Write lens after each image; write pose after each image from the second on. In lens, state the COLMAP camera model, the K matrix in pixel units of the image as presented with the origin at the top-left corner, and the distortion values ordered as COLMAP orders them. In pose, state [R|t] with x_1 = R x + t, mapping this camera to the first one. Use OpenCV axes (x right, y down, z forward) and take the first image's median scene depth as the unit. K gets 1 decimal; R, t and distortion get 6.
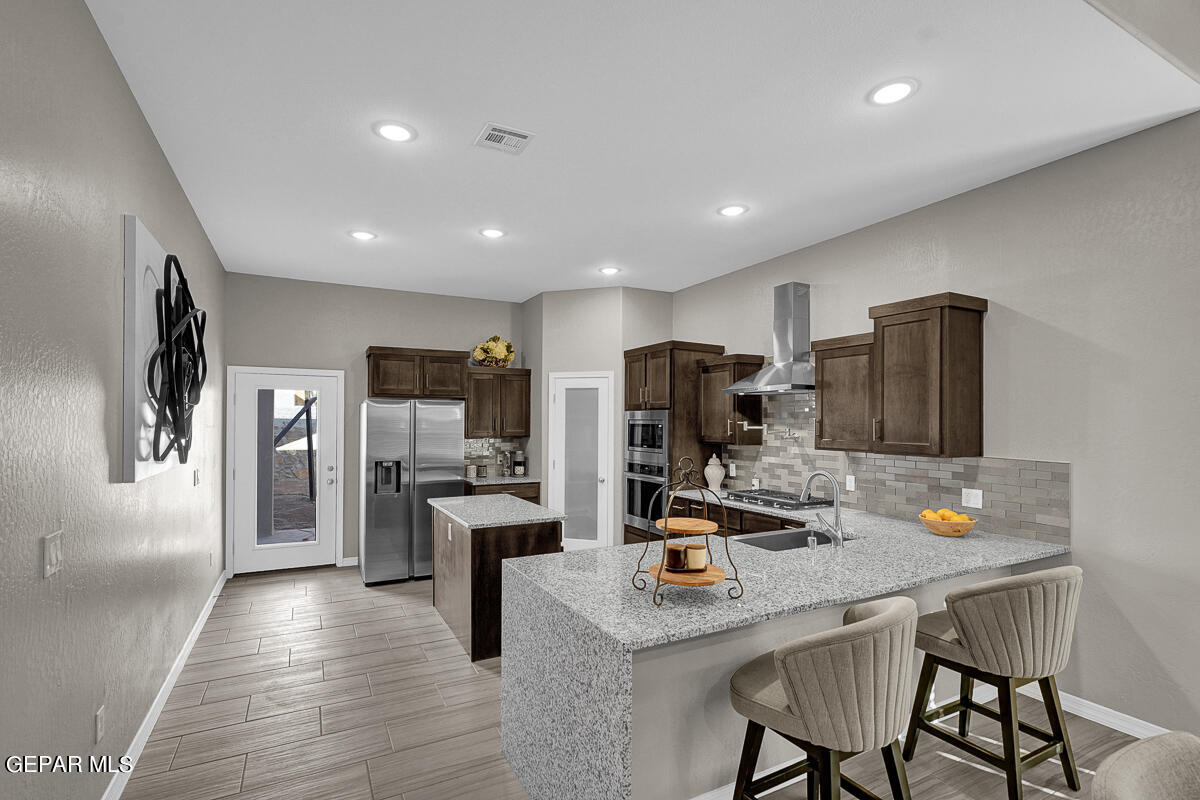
lens RADIAL K [[560.8, 0, 601.4], [0, 560.8, 407.3], [0, 0, 1]] dist [0.000061, 0.002145]
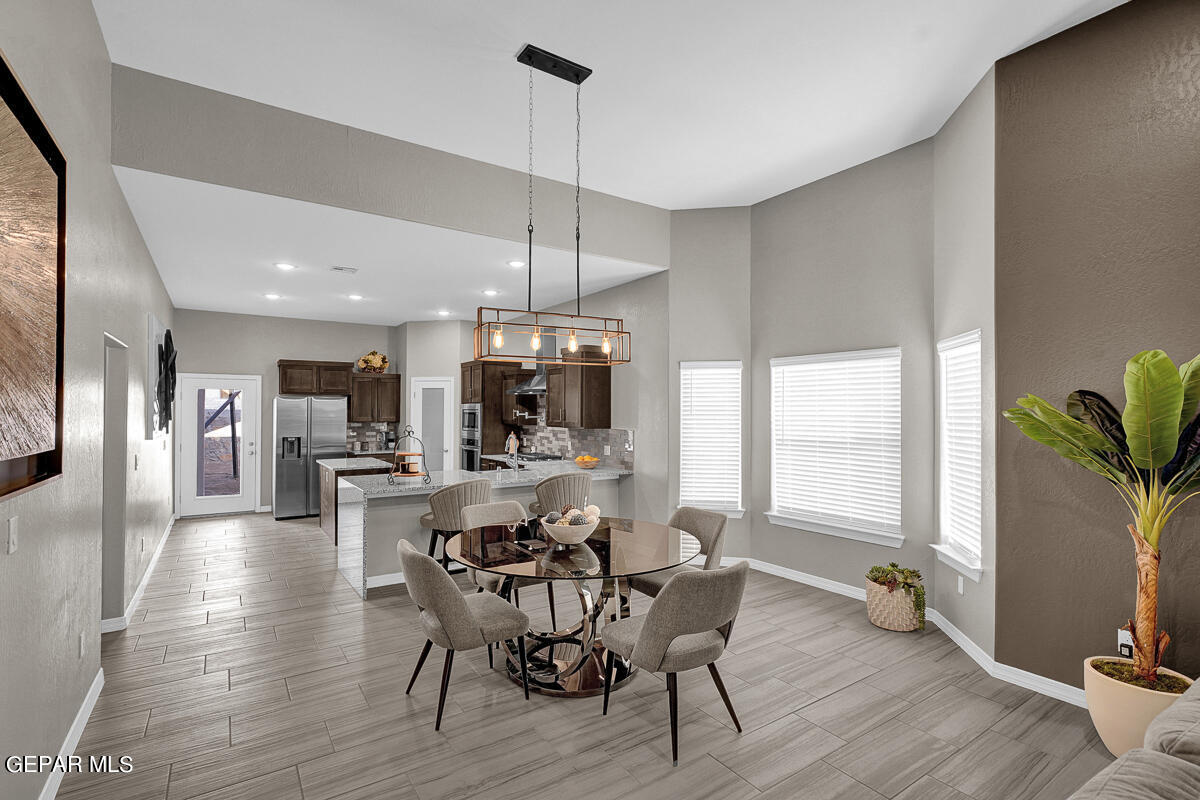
lens RADIAL K [[554.7, 0, 600.0], [0, 554.7, 400.0], [0, 0, 1]] dist [0.000111, 0.000665]
pose [[0.994182, 0.001185, 0.107708, 0.258722], [-0.001507, 0.999995, 0.002908, -0.008647], [-0.107704, -0.003053, 0.994178, -0.521951]]
